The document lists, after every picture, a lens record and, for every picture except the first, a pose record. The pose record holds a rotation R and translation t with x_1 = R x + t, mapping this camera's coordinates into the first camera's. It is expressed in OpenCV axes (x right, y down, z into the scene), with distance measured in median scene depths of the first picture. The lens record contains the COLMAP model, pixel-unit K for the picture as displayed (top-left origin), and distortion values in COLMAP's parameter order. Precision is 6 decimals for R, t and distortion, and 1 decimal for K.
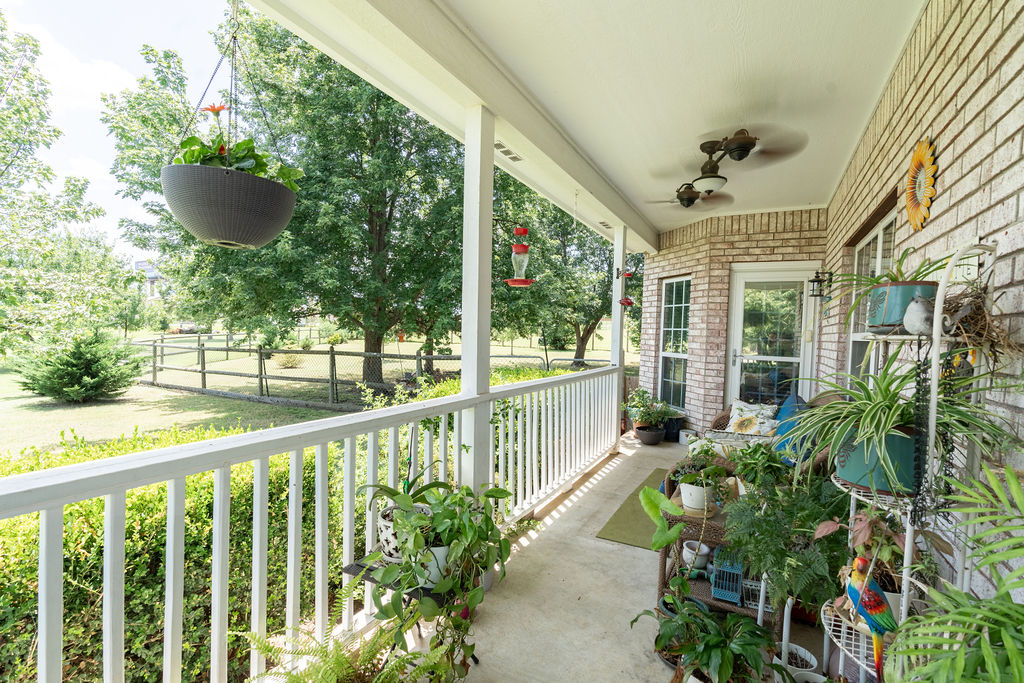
lens RADIAL K [[457.5, 0, 504.2], [0, 457.5, 344.6], [0, 0, 1]] dist [-0.001826, 0.000557]
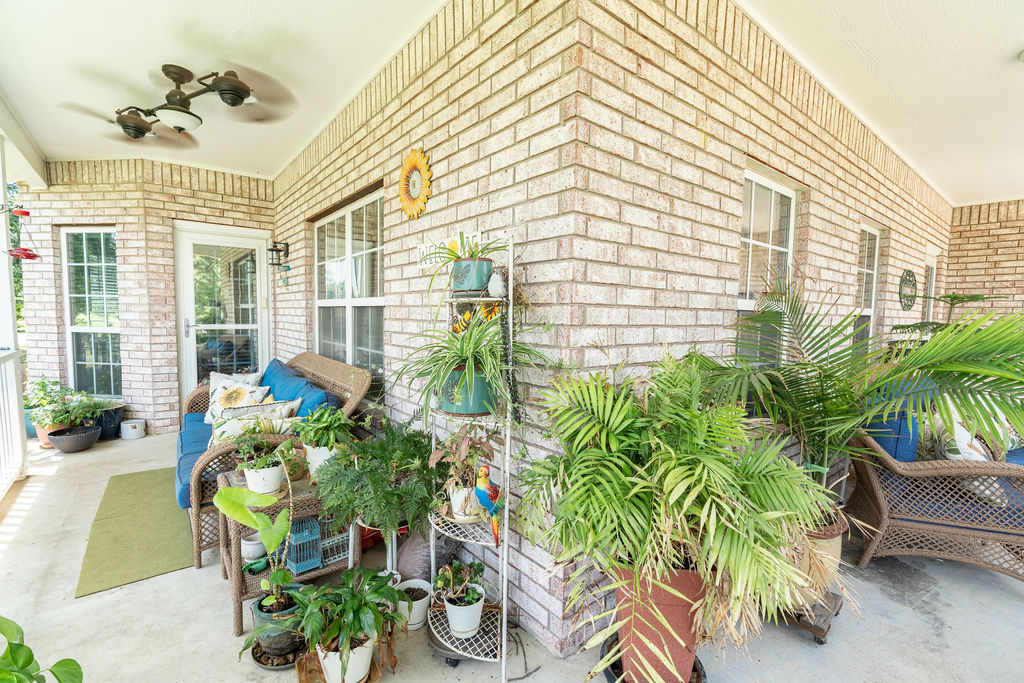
lens RADIAL K [[457.5, 0, 504.2], [0, 457.5, 344.6], [0, 0, 1]] dist [-0.001826, 0.000557]
pose [[0.399396, -0.089063, 0.912442, -0.070236], [0.026103, 0.995971, 0.085790, 0.000549], [-0.916407, -0.010447, 0.400112, 0.076800]]
